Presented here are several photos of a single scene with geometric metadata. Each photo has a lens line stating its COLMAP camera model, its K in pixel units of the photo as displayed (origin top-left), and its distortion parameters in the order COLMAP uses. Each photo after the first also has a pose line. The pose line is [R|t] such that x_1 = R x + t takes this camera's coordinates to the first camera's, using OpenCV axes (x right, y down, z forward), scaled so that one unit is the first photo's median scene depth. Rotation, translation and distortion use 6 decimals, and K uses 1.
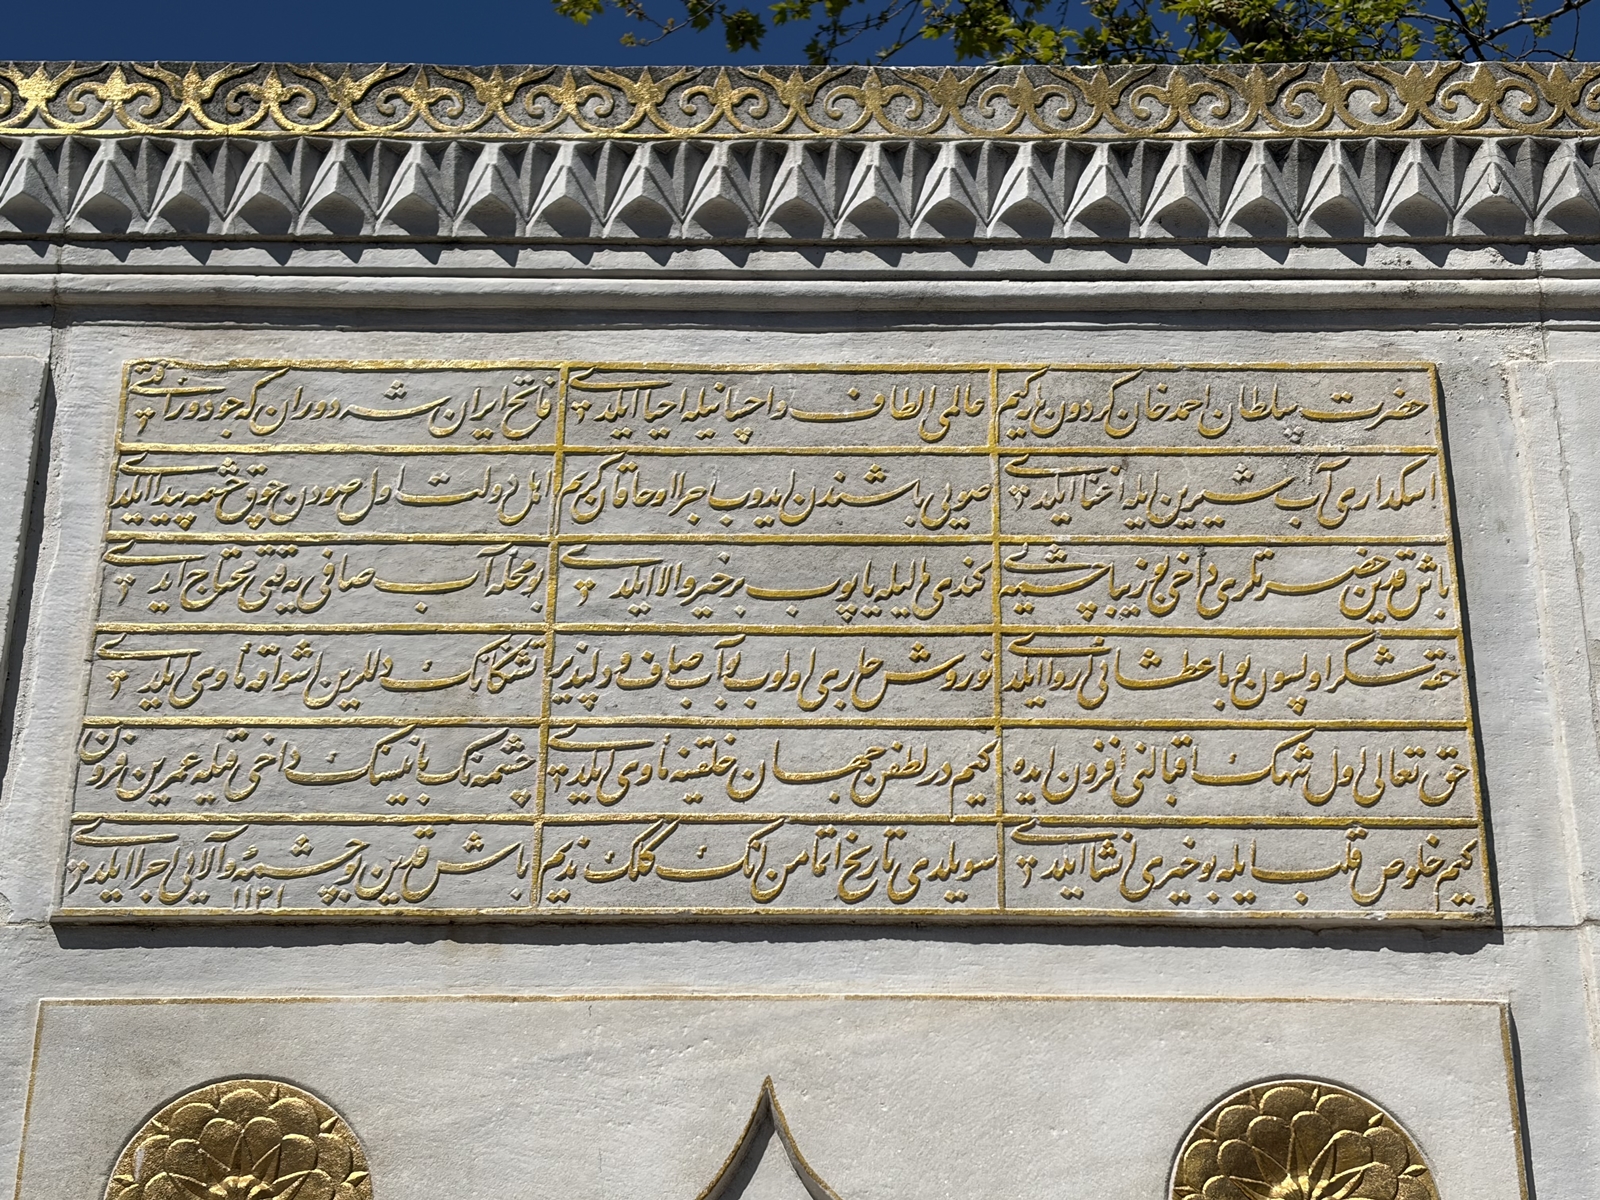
lens RADIAL K [[2882.7, 0, 793.4], [0, 2882.7, 600.8], [0, 0, 1]] dist [0.153773, 0.000000]
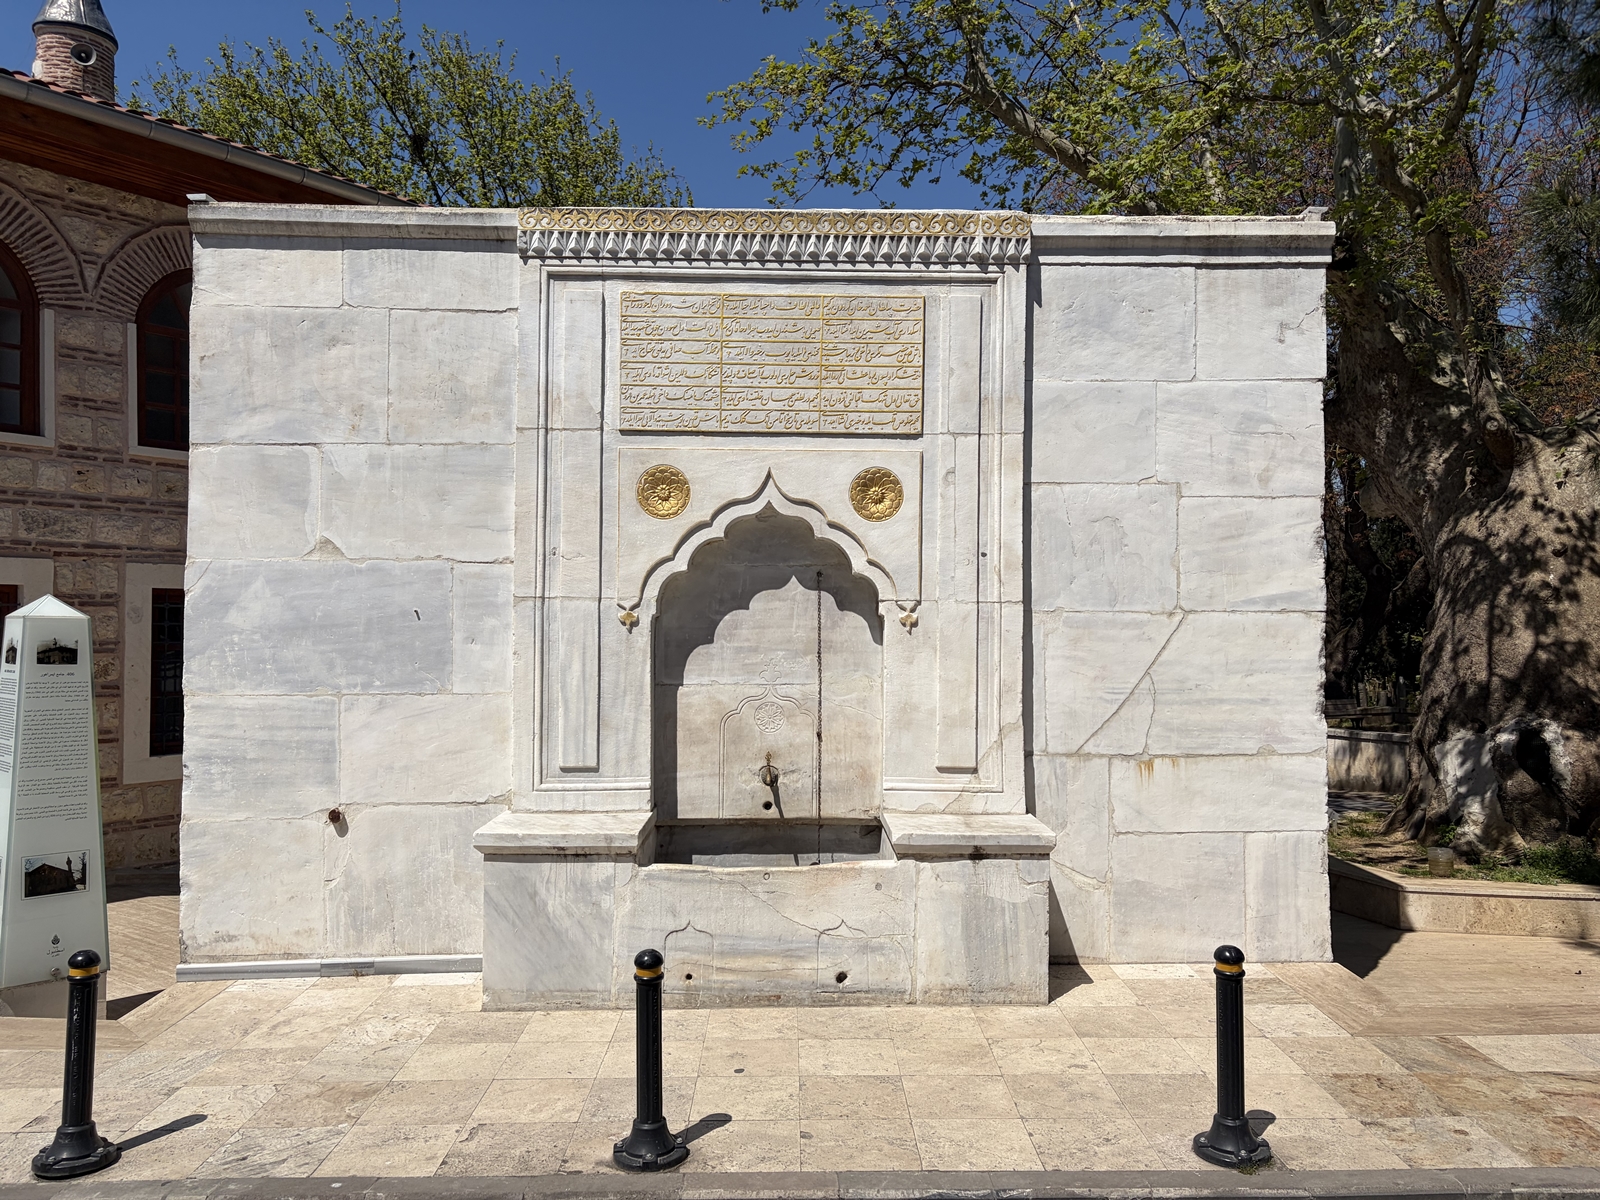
lens RADIAL K [[1201.0, 0, 797.2], [0, 1201.0, 599.9], [0, 0, 1]] dist [0.046462, -0.048284]
pose [[0.999870, 0.006343, 0.014850, 0.007957], [-0.012167, 0.900540, 0.434603, -0.443534], [-0.010616, -0.434727, 0.900500, -0.795569]]
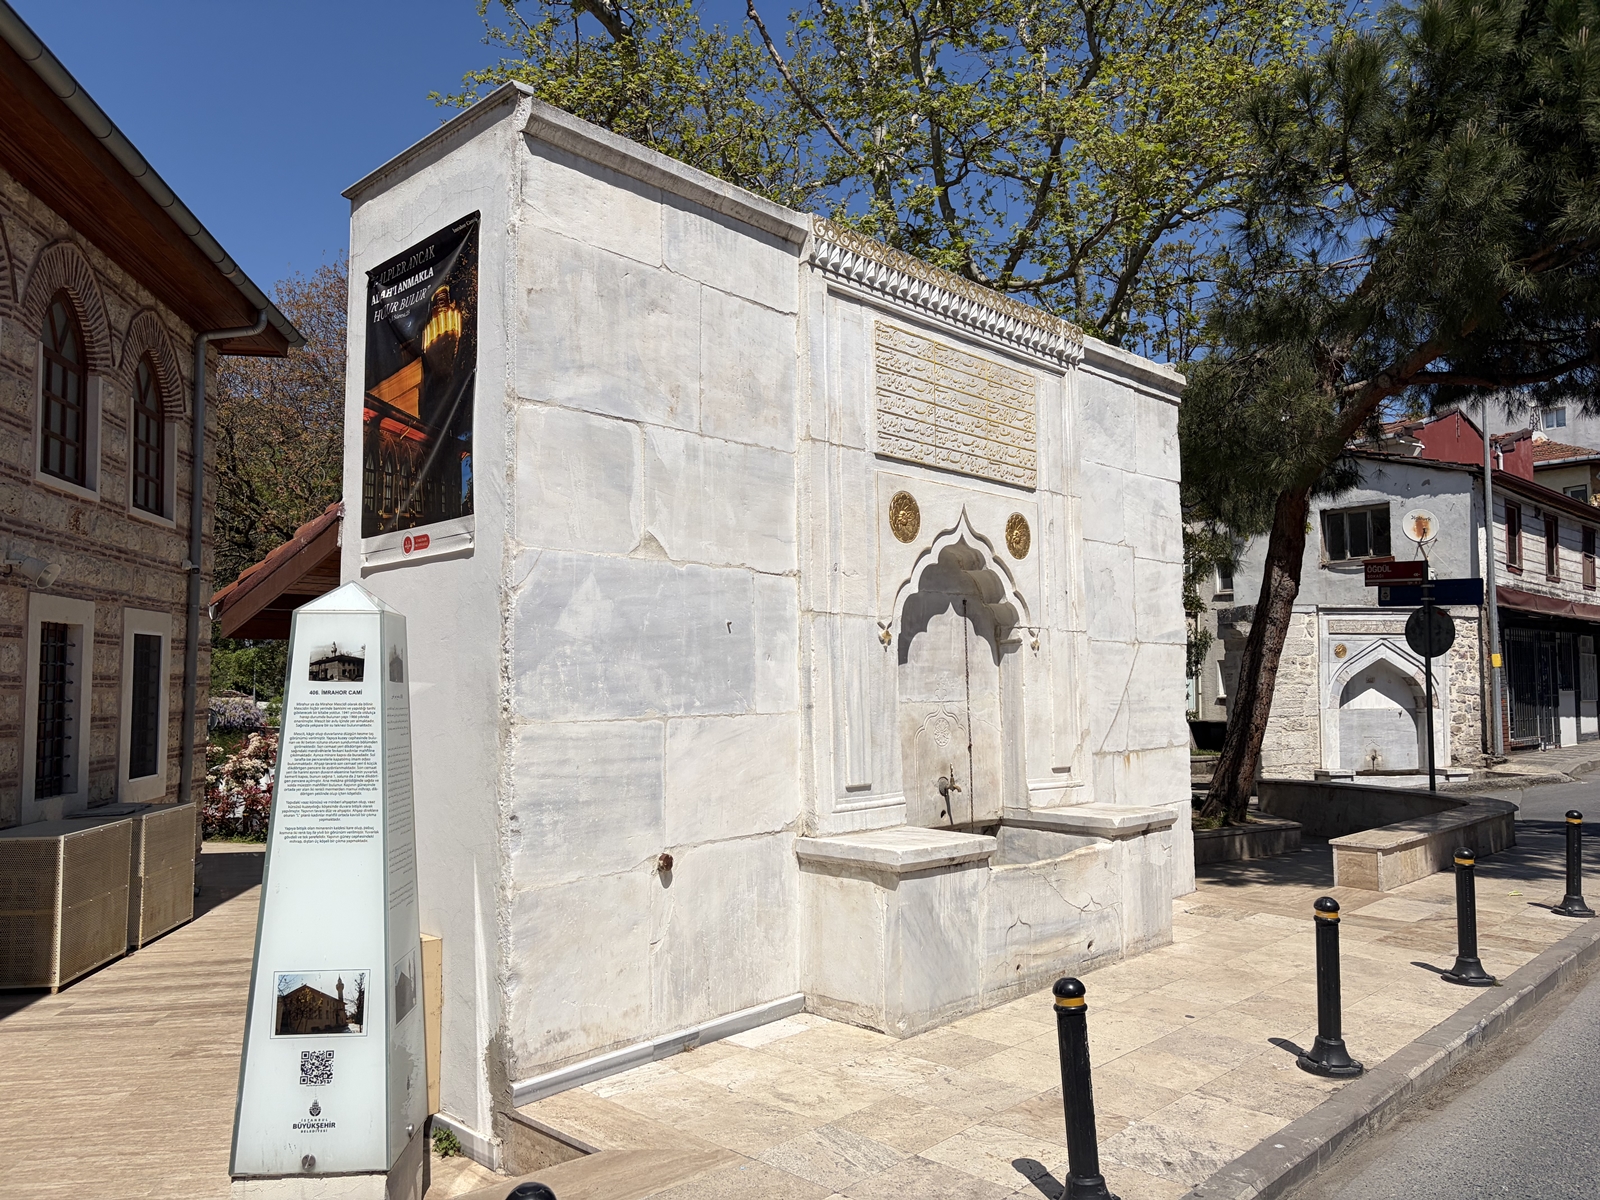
lens RADIAL K [[1201.0, 0, 784.0], [0, 1201.0, 599.2], [0, 0, 1]] dist [0.046462, -0.048284]
pose [[0.689237, 0.054216, 0.722505, -1.599639], [-0.327920, 0.912560, 0.244343, -0.095714], [-0.646081, -0.405333, 0.646749, -0.265935]]
